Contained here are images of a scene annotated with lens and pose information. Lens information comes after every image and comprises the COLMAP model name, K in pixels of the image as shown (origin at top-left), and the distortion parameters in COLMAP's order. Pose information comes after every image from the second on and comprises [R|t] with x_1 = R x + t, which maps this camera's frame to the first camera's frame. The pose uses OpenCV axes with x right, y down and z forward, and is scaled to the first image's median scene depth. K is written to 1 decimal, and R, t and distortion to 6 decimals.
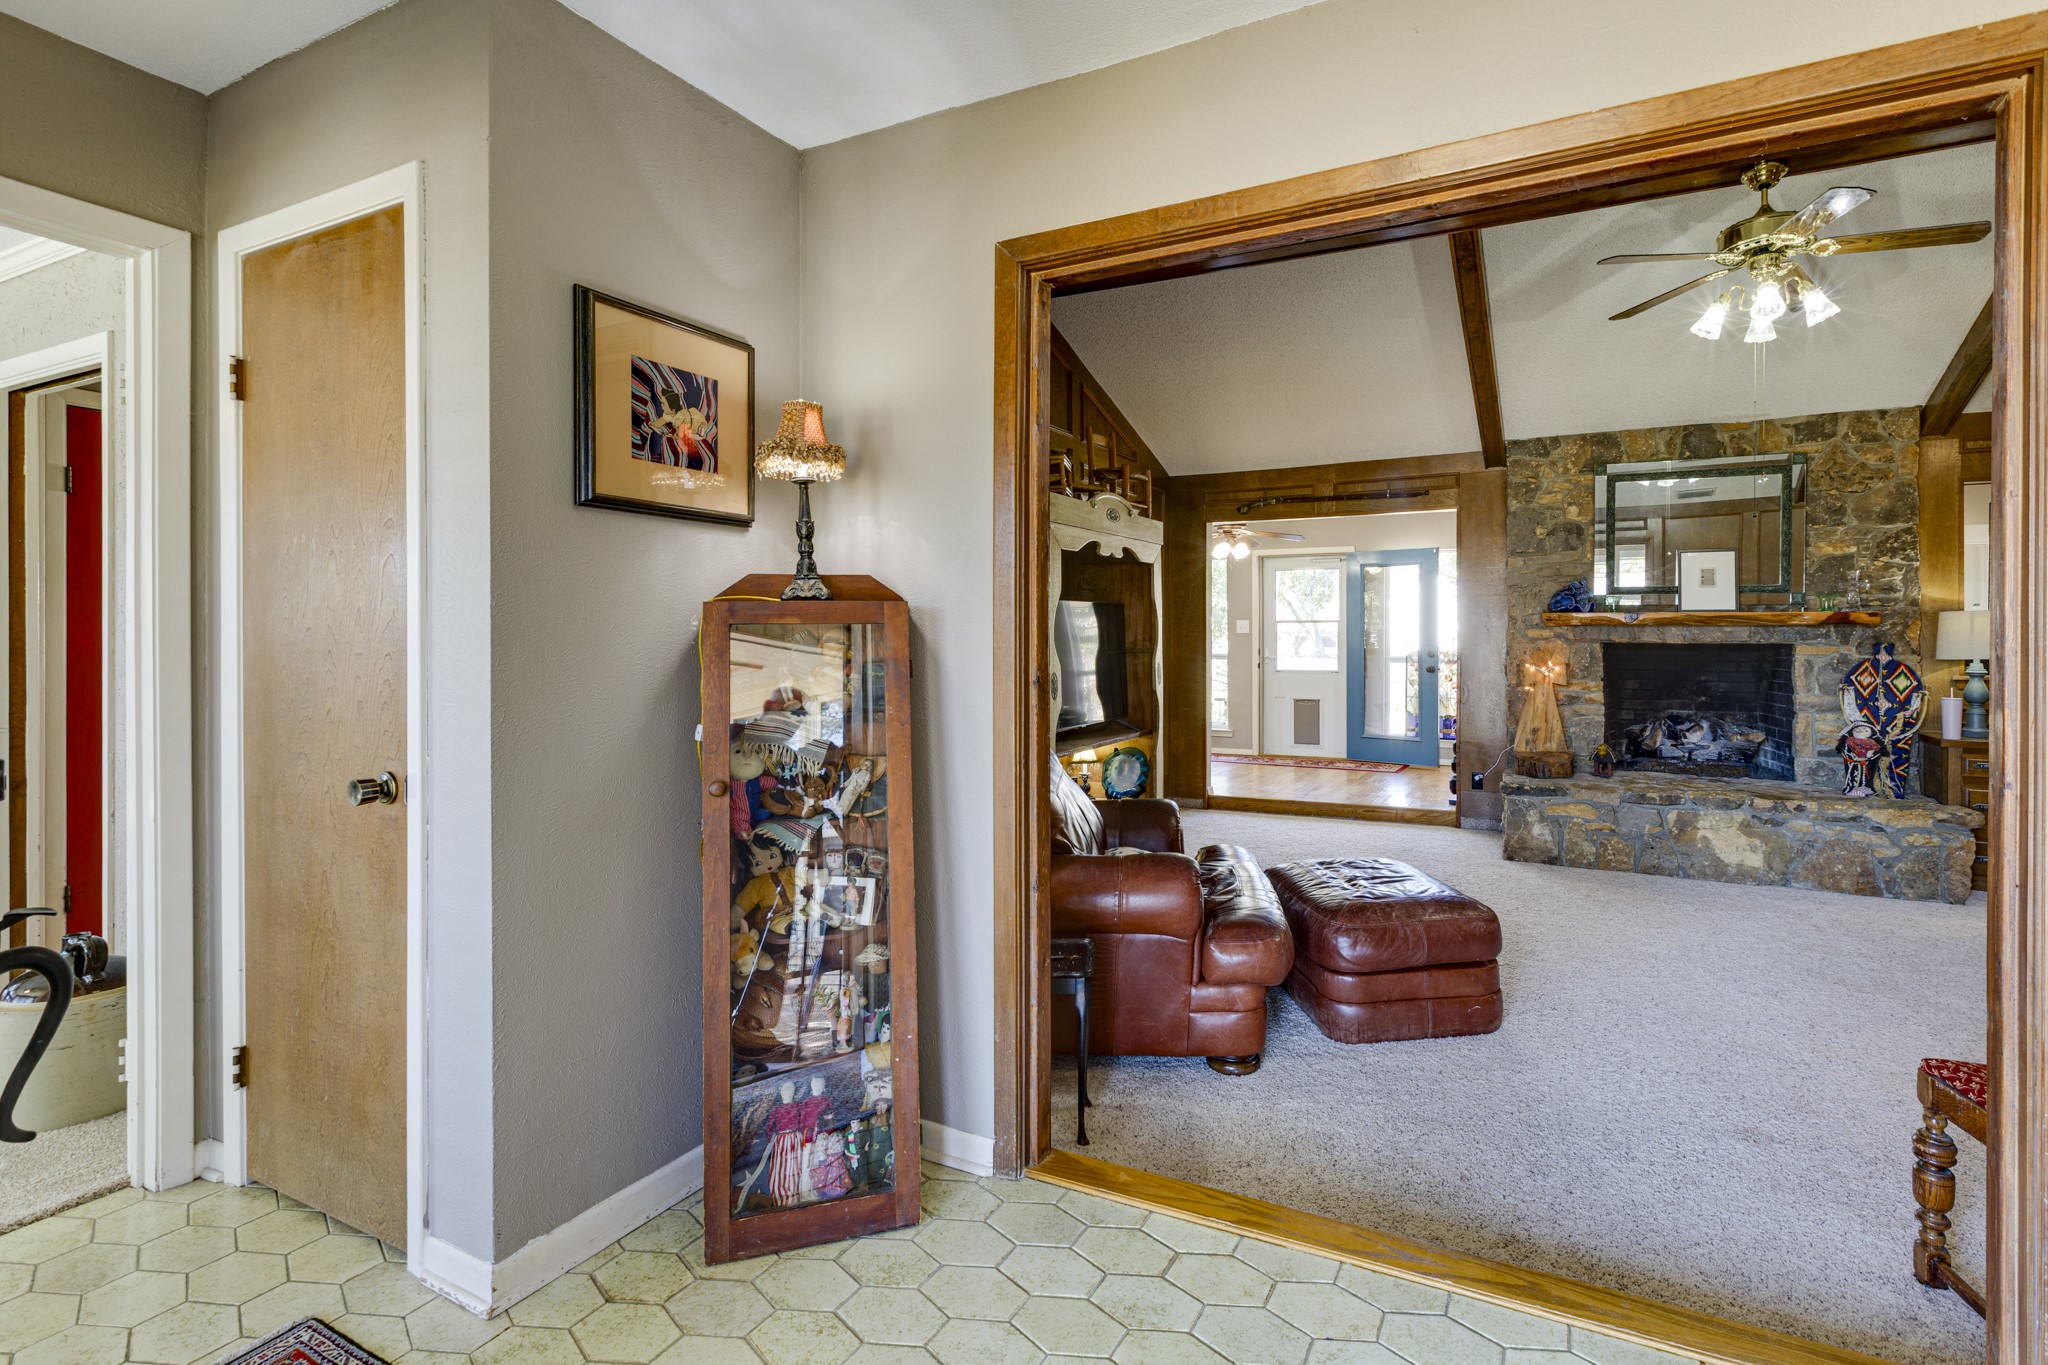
lens RADIAL K [[924.1, 0, 1126.6], [0, 924.1, 637.5], [0, 0, 1]] dist [0.002433, -0.001104]
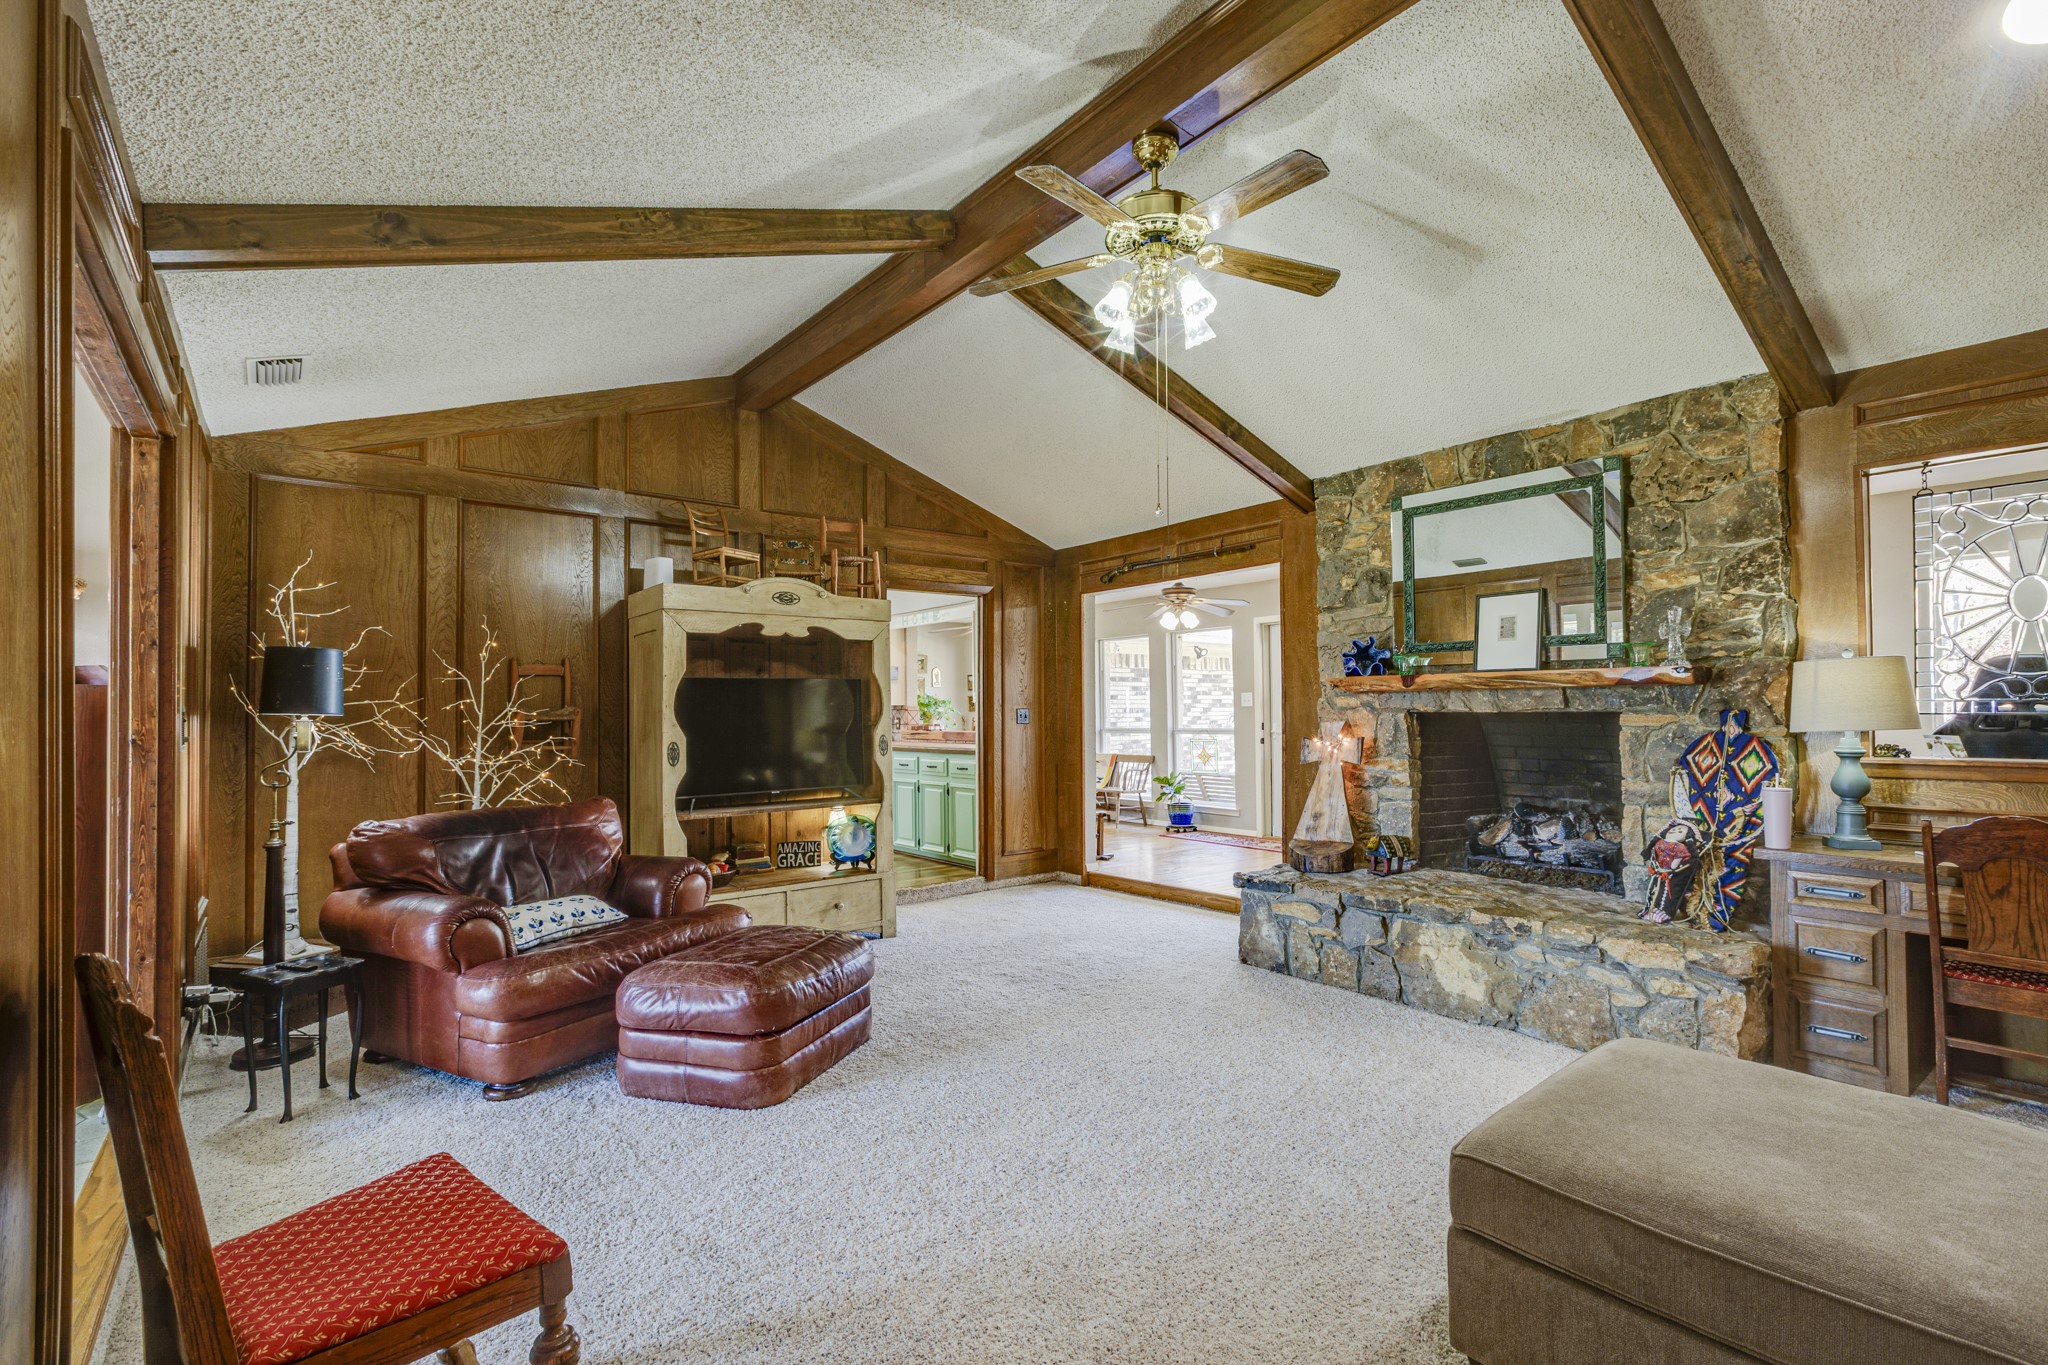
lens RADIAL K [[924.1, 0, 1049.0], [0, 924.1, 694.2], [0, 0, 1]] dist [0.002433, -0.001104]
pose [[0.903786, -0.016725, -0.427657, 0.639091], [0.007383, 0.999697, -0.023492, 0.007164], [0.427920, 0.018075, 0.903636, 0.133766]]
